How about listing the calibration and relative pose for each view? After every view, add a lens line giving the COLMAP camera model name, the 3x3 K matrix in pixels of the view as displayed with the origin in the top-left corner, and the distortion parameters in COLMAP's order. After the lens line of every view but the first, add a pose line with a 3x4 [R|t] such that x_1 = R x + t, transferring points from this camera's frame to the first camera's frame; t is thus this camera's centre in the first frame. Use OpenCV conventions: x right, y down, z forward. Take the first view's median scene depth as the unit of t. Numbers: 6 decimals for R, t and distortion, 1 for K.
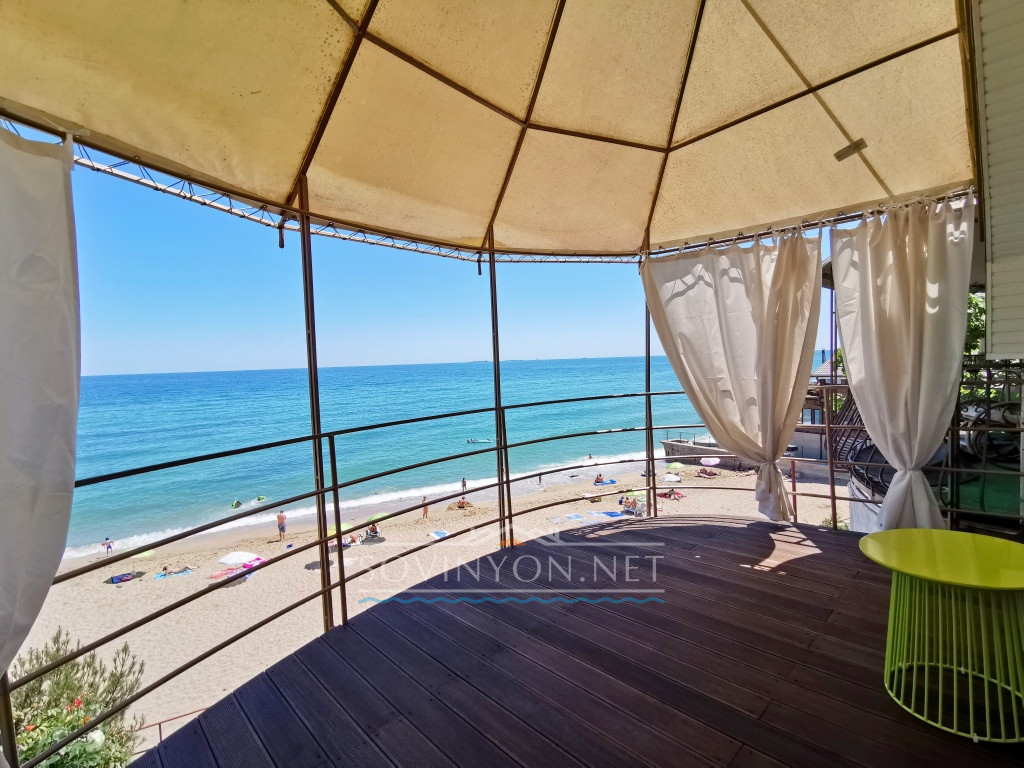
lens RADIAL K [[469.7, 0, 512.0], [0, 469.7, 384.0], [0, 0, 1]] dist [0.021279, -0.010988]
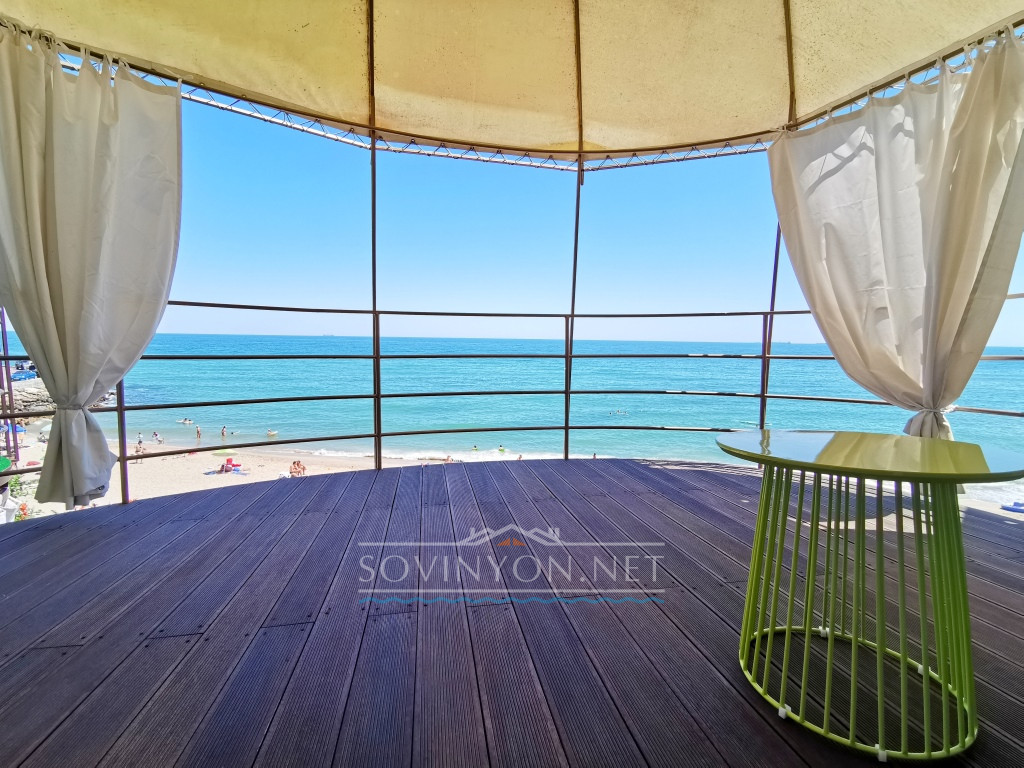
lens RADIAL K [[470.6, 0, 512.0], [0, 470.6, 384.0], [0, 0, 1]] dist [0.027794, -0.013581]
pose [[0.835953, 0.098838, -0.539827, 0.542534], [-0.071888, 0.994894, 0.070835, 0.165619], [0.544072, -0.020408, 0.838790, 0.151095]]
